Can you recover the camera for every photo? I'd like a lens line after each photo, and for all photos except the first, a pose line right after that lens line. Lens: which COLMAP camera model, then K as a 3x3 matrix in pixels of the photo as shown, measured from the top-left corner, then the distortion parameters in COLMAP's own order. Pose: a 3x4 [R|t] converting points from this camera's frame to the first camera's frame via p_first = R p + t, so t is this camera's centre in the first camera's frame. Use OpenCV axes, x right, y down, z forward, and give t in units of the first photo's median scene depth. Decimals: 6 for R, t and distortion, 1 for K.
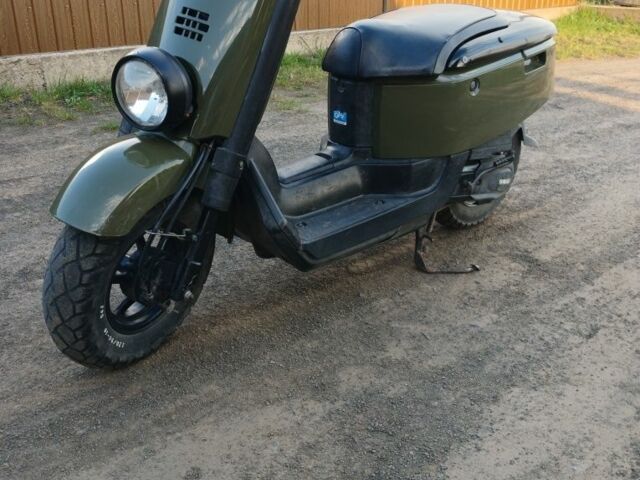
lens RADIAL K [[660.5, 0, 320.0], [0, 660.5, 240.0], [0, 0, 1]] dist [0.131521, -0.350094]
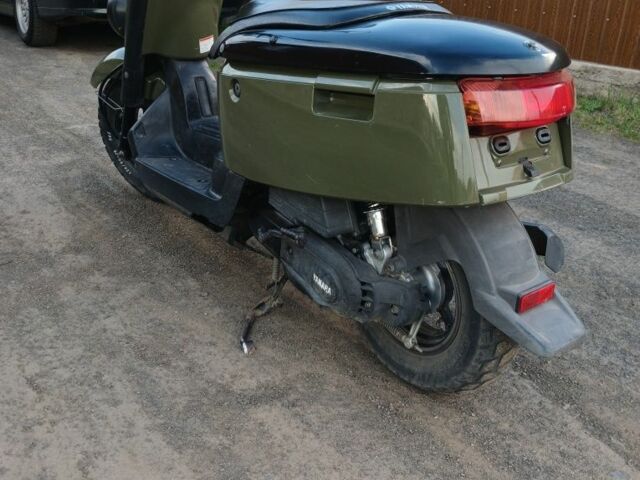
lens RADIAL K [[660.5, 0, 320.0], [0, 660.5, 240.0], [0, 0, 1]] dist [0.131521, -0.350094]
pose [[-0.086835, 0.369542, -0.925148, 1.079315], [-0.442538, 0.817692, 0.368157, -0.450882], [0.892536, 0.441382, 0.092532, 1.197659]]
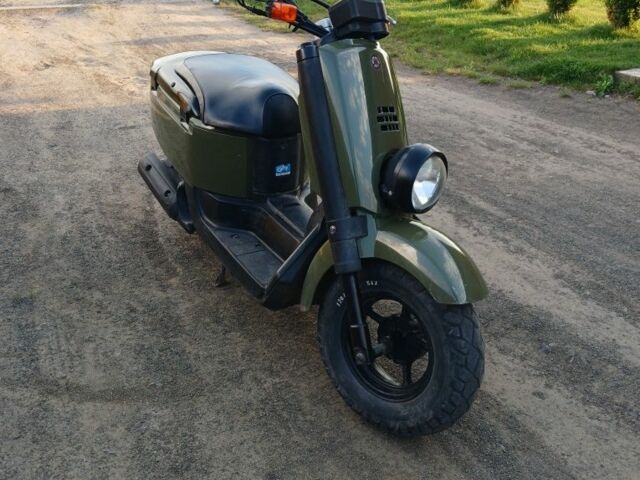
lens RADIAL K [[660.5, 0, 320.0], [0, 660.5, 240.0], [0, 0, 1]] dist [0.131521, -0.350094]
pose [[0.218673, -0.429518, 0.876183, -1.104116], [0.381520, 0.864072, 0.328363, -0.471904], [-0.898123, 0.262477, 0.352819, 0.628539]]
